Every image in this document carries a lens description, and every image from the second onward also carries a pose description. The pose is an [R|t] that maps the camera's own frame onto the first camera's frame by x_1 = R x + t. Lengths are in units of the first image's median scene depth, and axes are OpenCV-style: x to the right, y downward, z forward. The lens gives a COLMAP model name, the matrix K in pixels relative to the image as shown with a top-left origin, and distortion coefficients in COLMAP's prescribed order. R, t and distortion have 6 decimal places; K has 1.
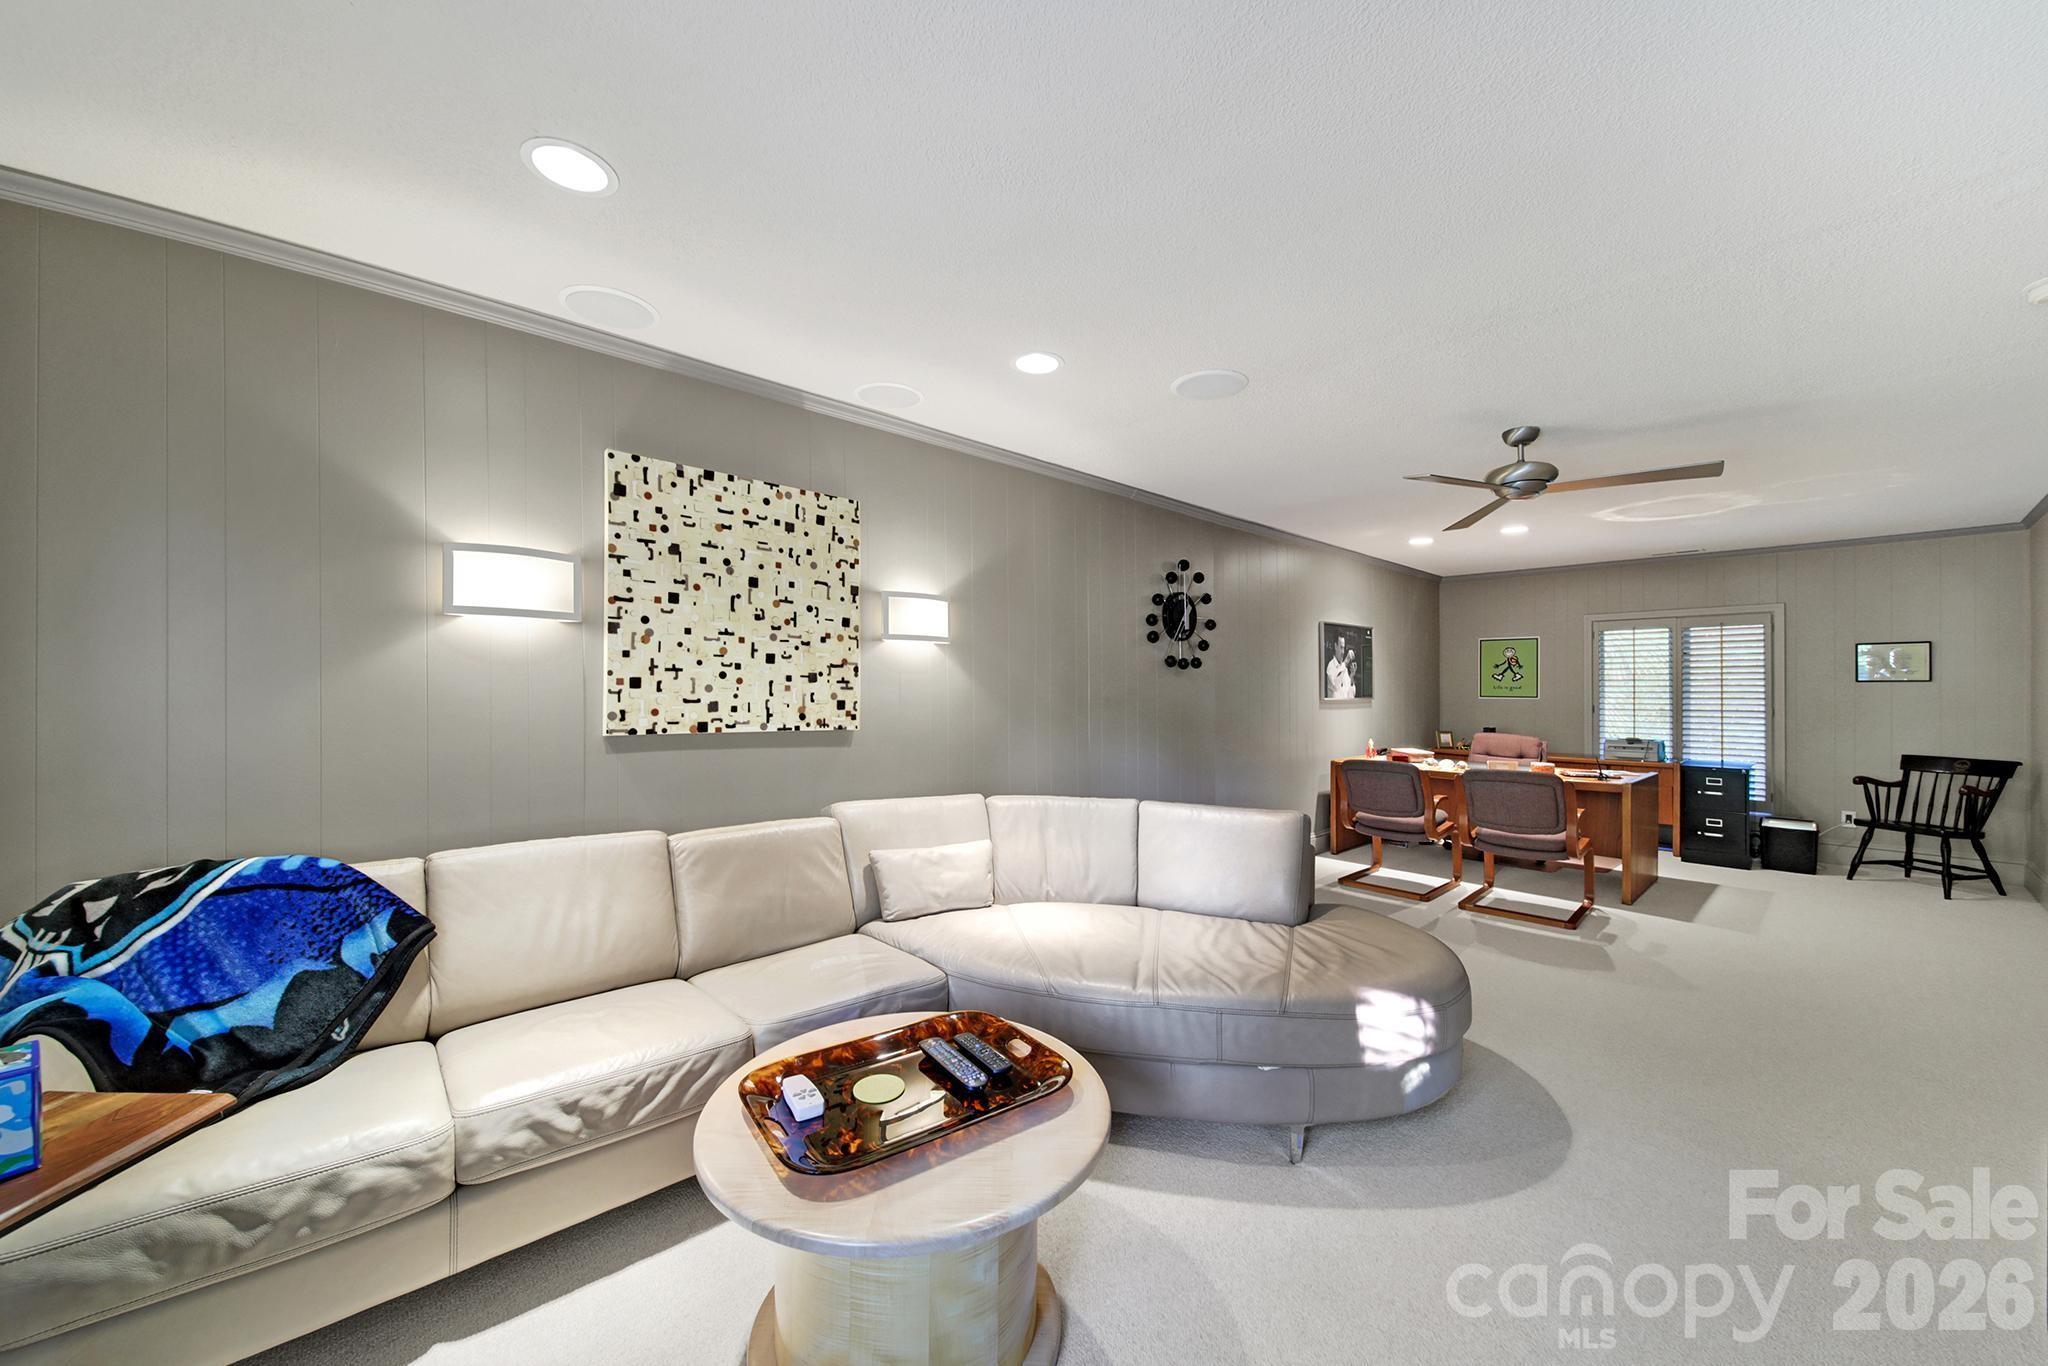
lens RADIAL K [[781.7, 0, 1029.5], [0, 781.7, 690.3], [0, 0, 1]] dist [-0.002690, -0.000442]
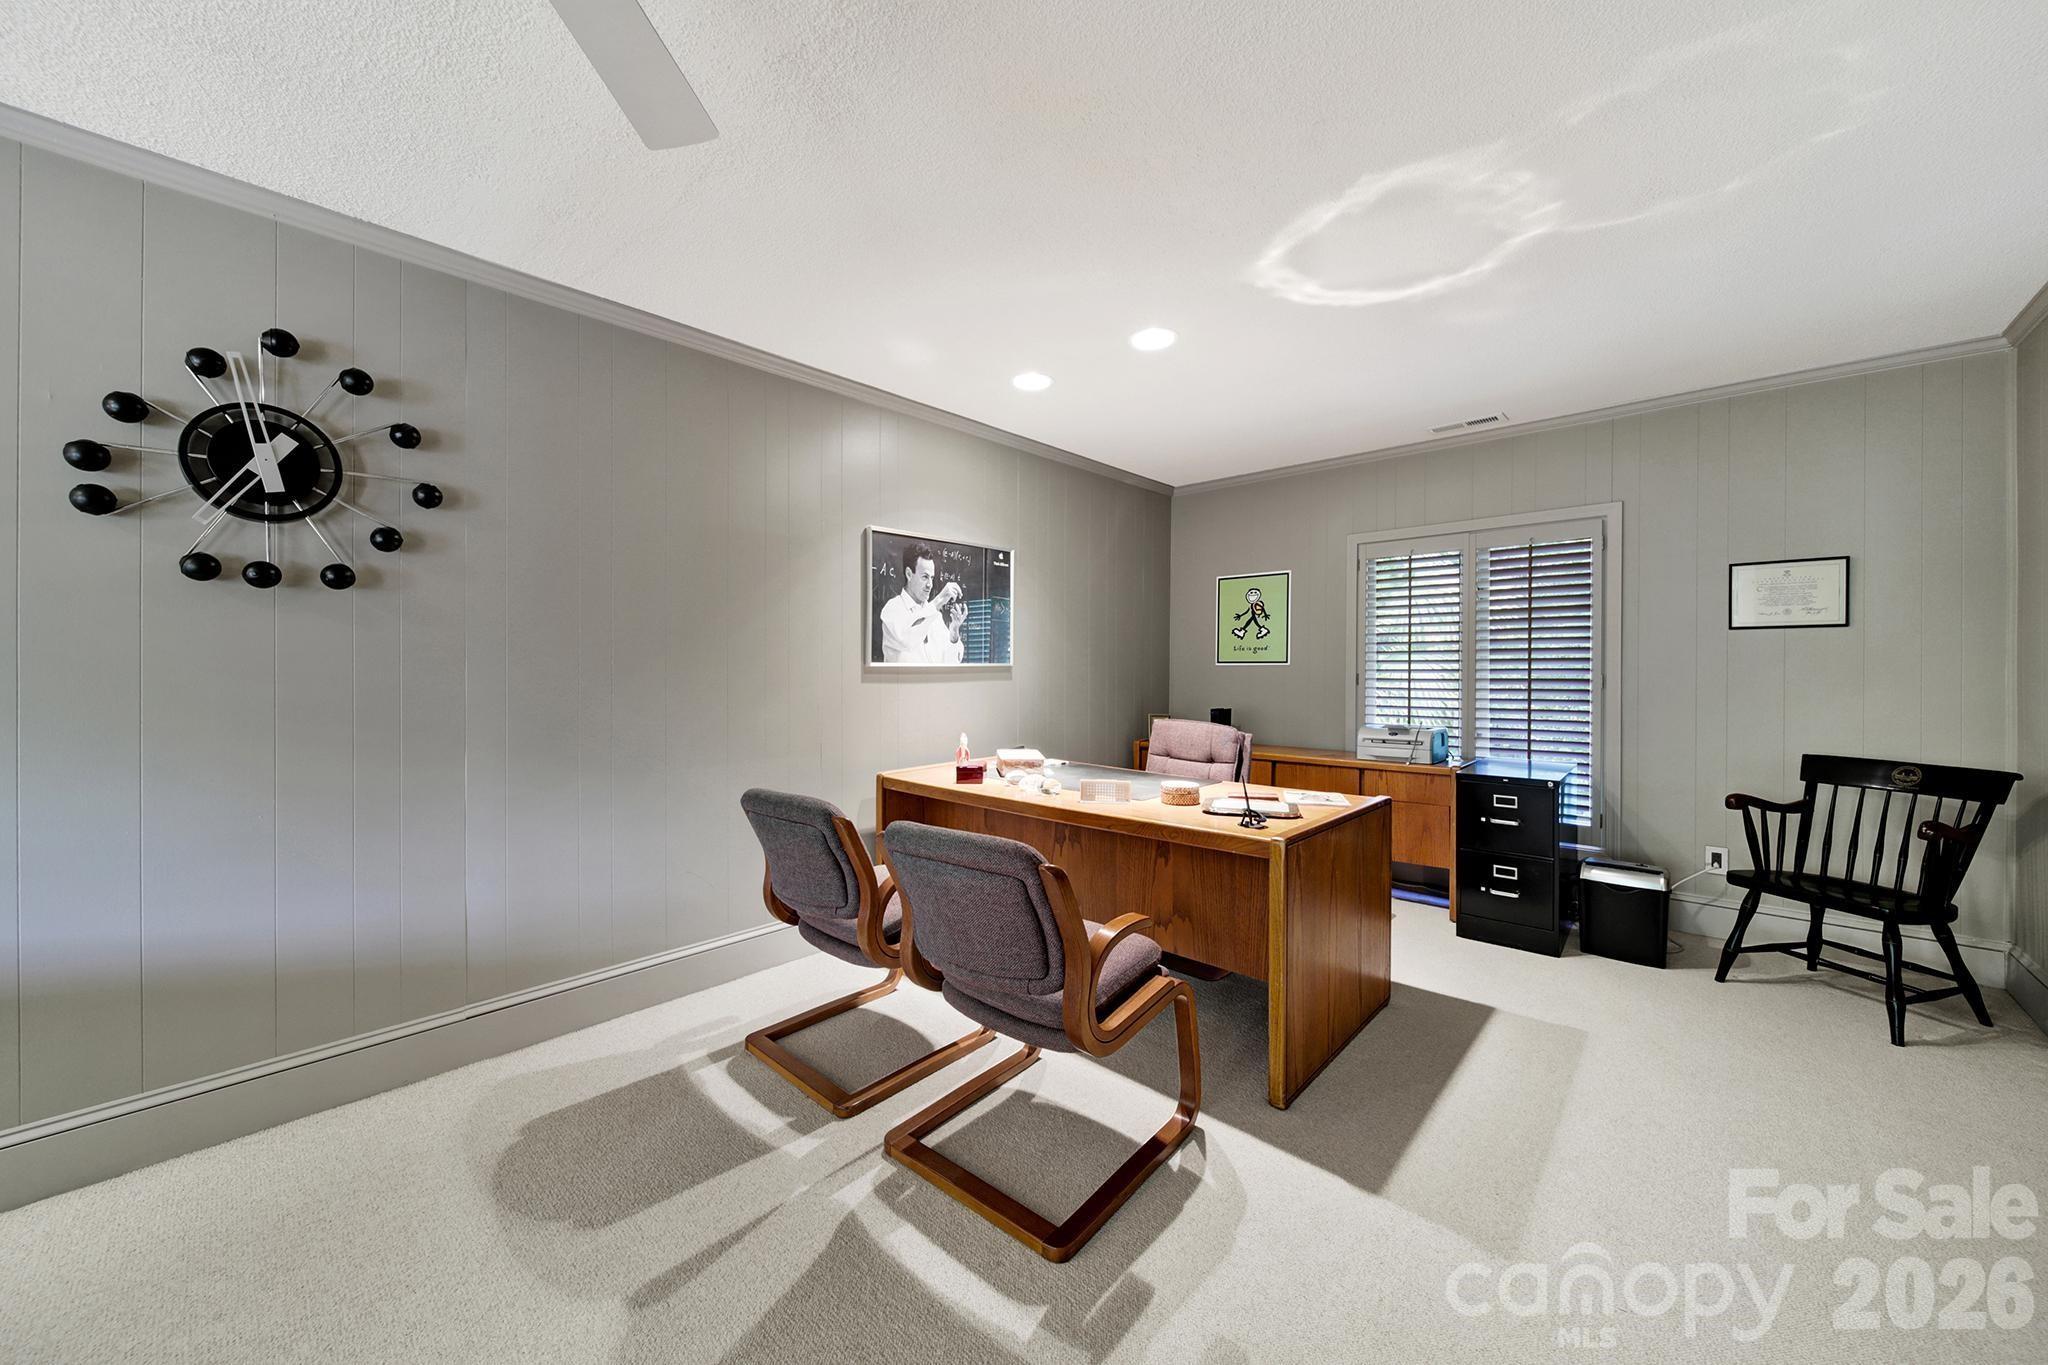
lens RADIAL K [[743.2, 0, 1062.4], [0, 743.2, 670.7], [0, 0, 1]] dist [-0.001476, -0.000362]
pose [[0.995314, -0.005836, 0.096515, 0.533417], [0.005261, 0.999967, 0.006214, 0.015287], [-0.096548, -0.005677, 0.995312, 0.516793]]
